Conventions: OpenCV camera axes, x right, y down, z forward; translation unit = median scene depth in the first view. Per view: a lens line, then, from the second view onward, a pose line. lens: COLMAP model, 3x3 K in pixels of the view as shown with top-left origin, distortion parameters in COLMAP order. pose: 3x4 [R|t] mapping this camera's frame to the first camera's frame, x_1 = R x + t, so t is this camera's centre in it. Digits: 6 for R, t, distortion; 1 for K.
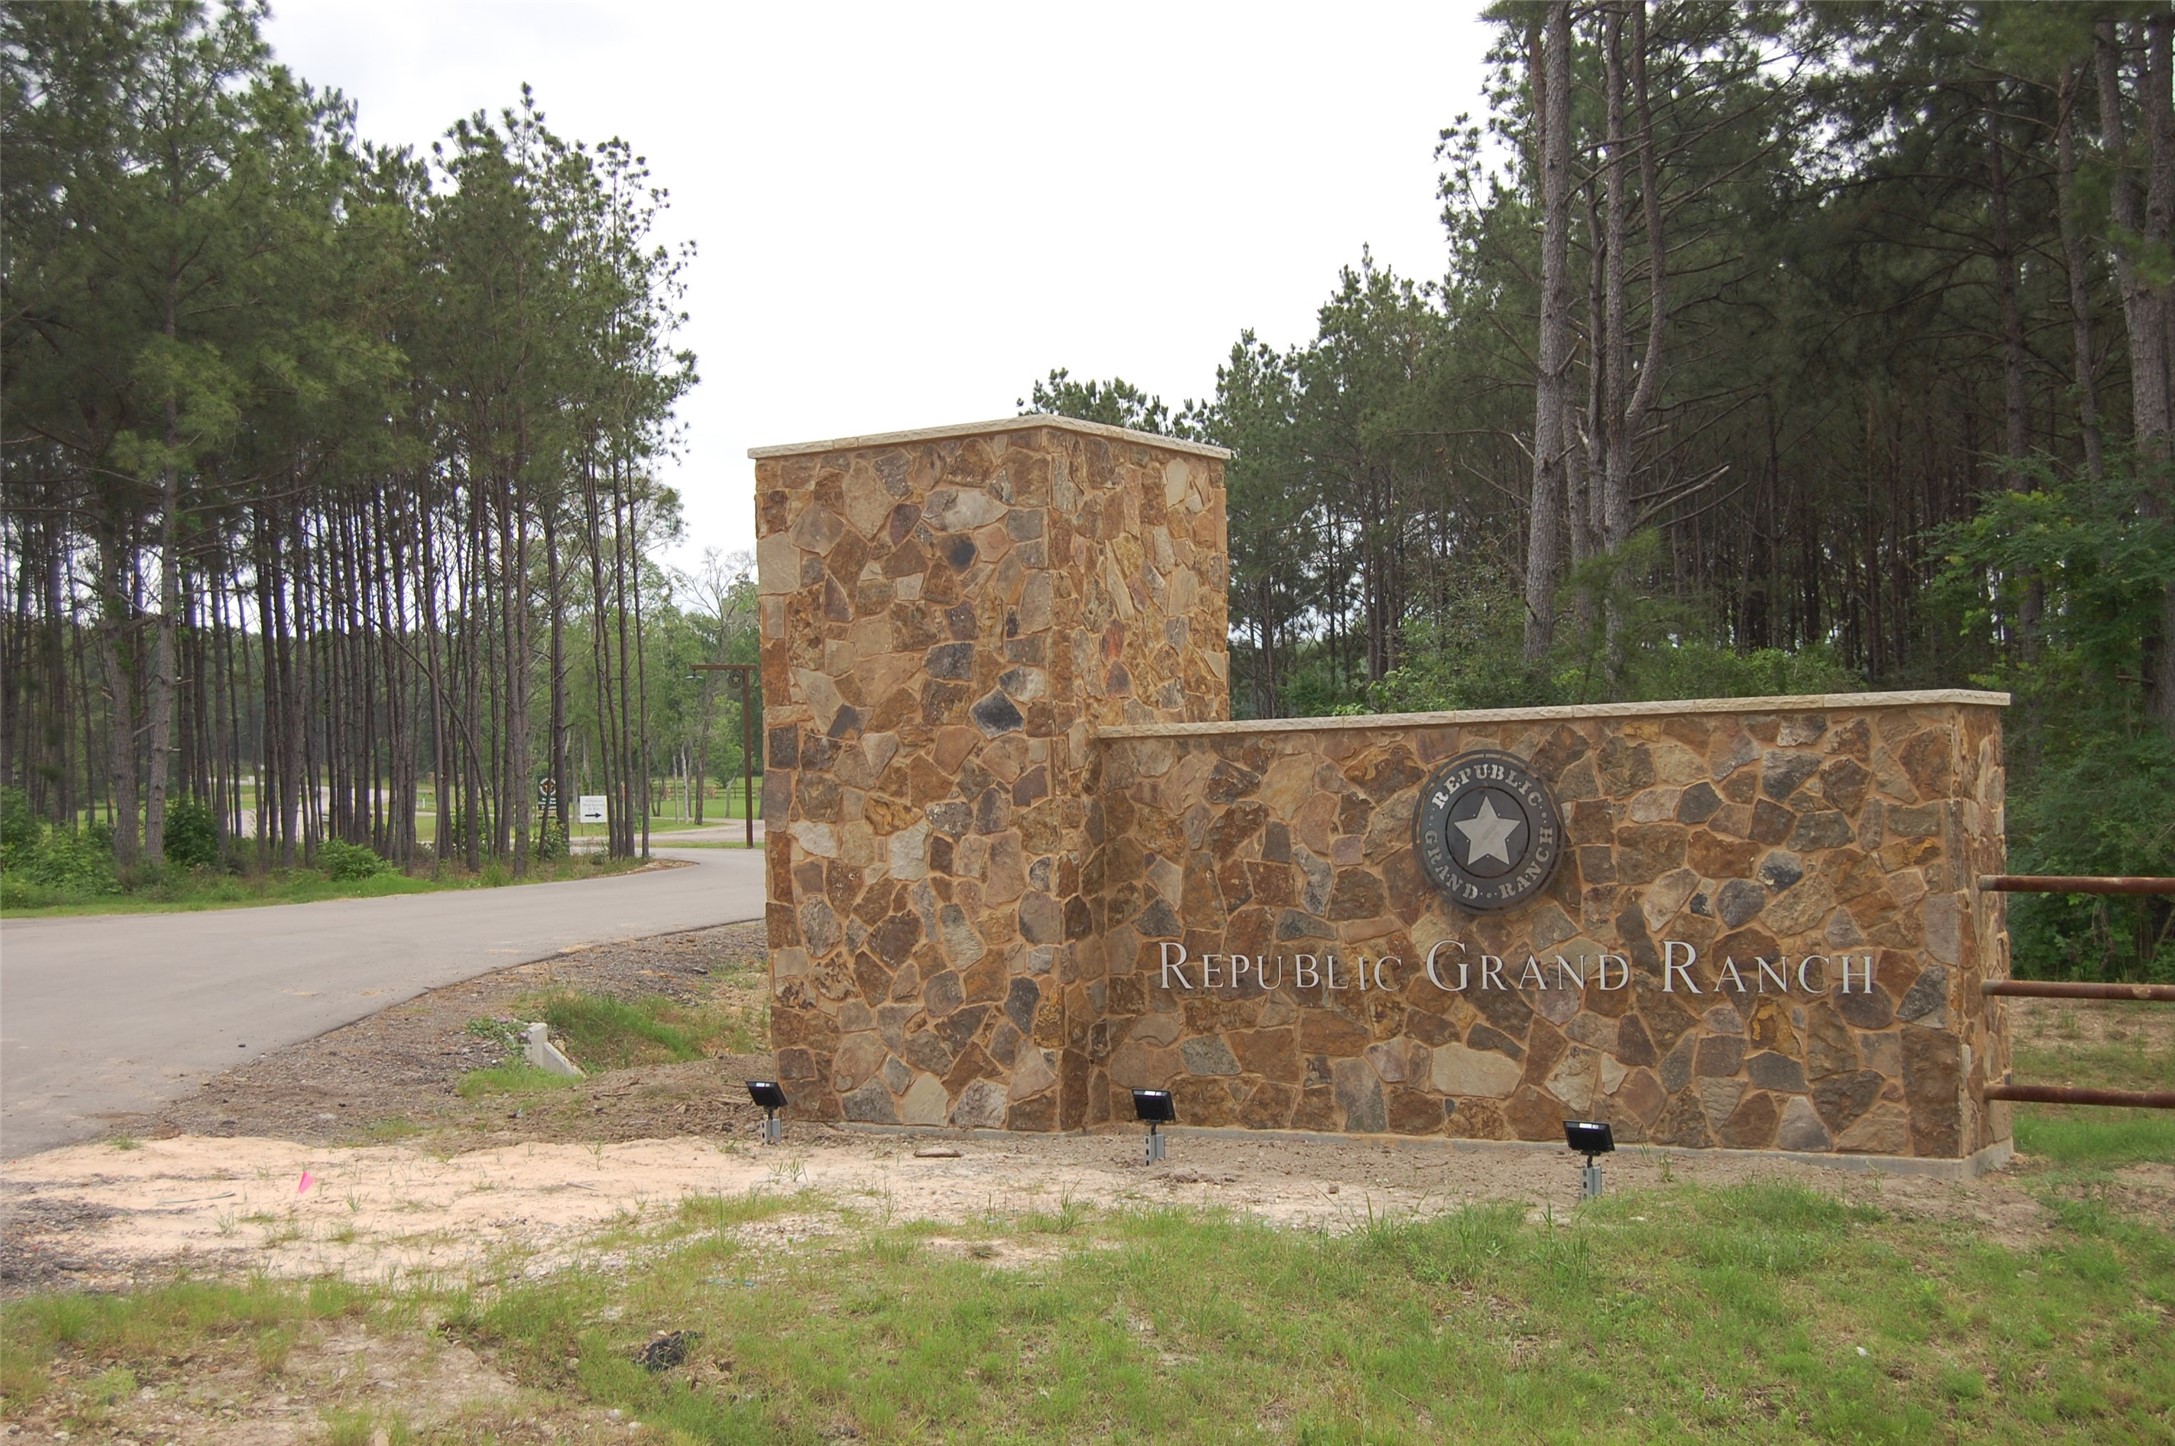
lens RADIAL K [[2717.6, 0, 1123.4], [0, 2717.6, 726.8], [0, 0, 1]] dist [-0.069970, 0.064041]
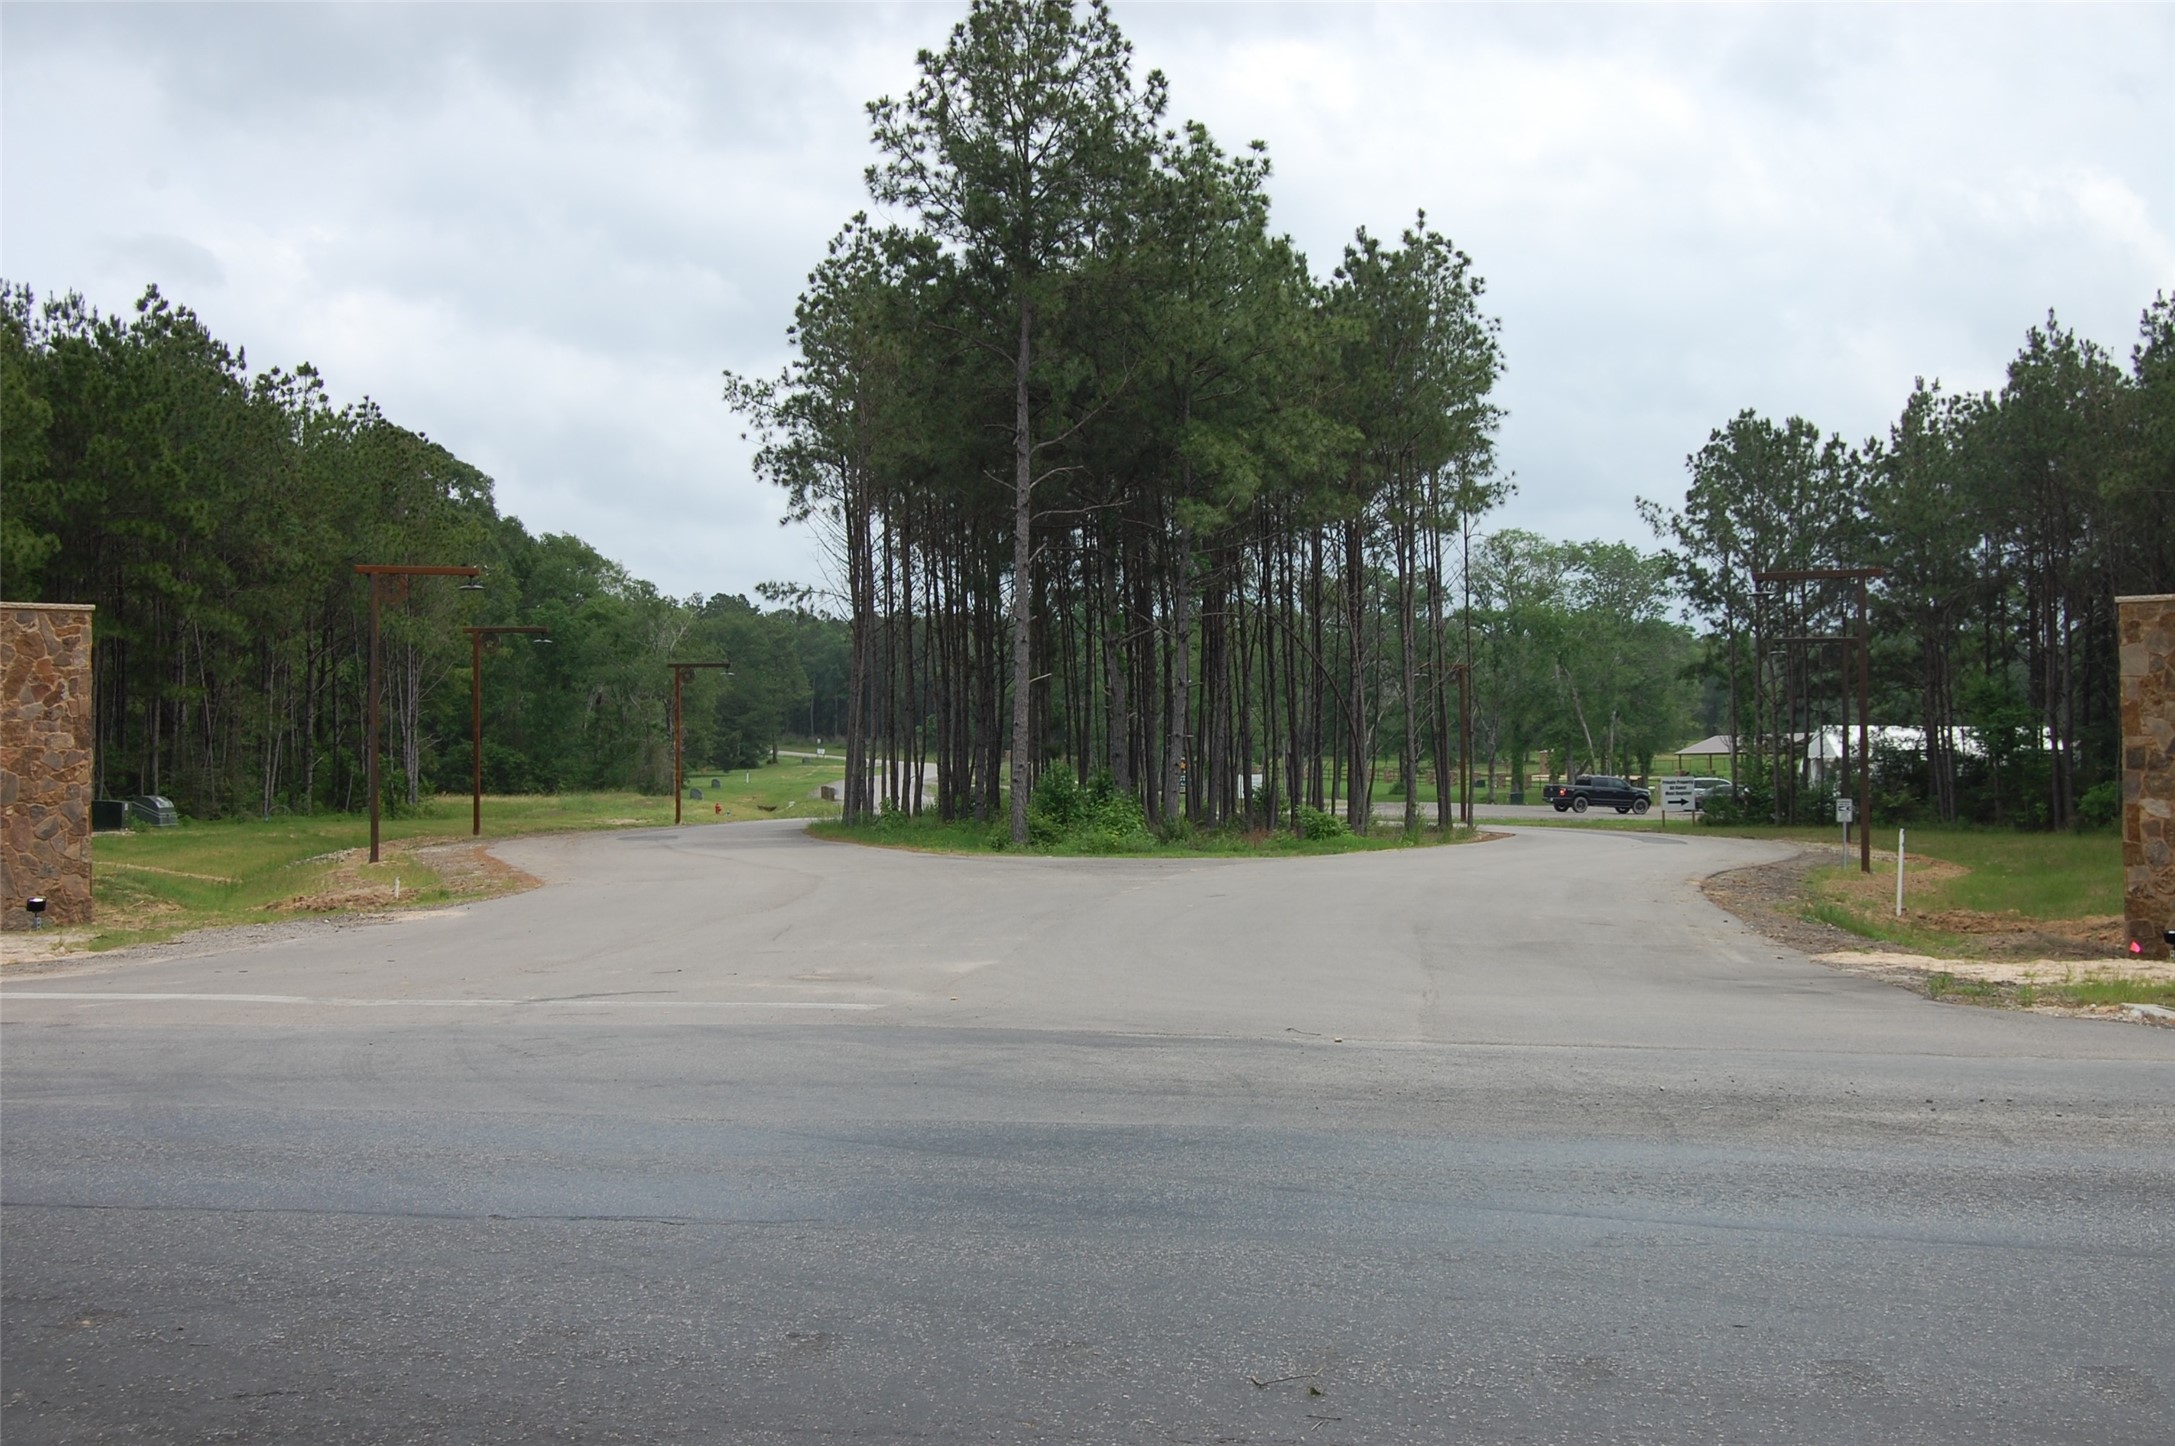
lens RADIAL K [[2717.6, 0, 1123.4], [0, 2717.6, 726.8], [0, 0, 1]] dist [-0.069970, 0.064041]
pose [[0.986048, 0.013930, -0.165875, -0.145282], [-0.012721, 0.999884, 0.008350, -0.005991], [0.165972, -0.006123, 0.986111, -0.270330]]
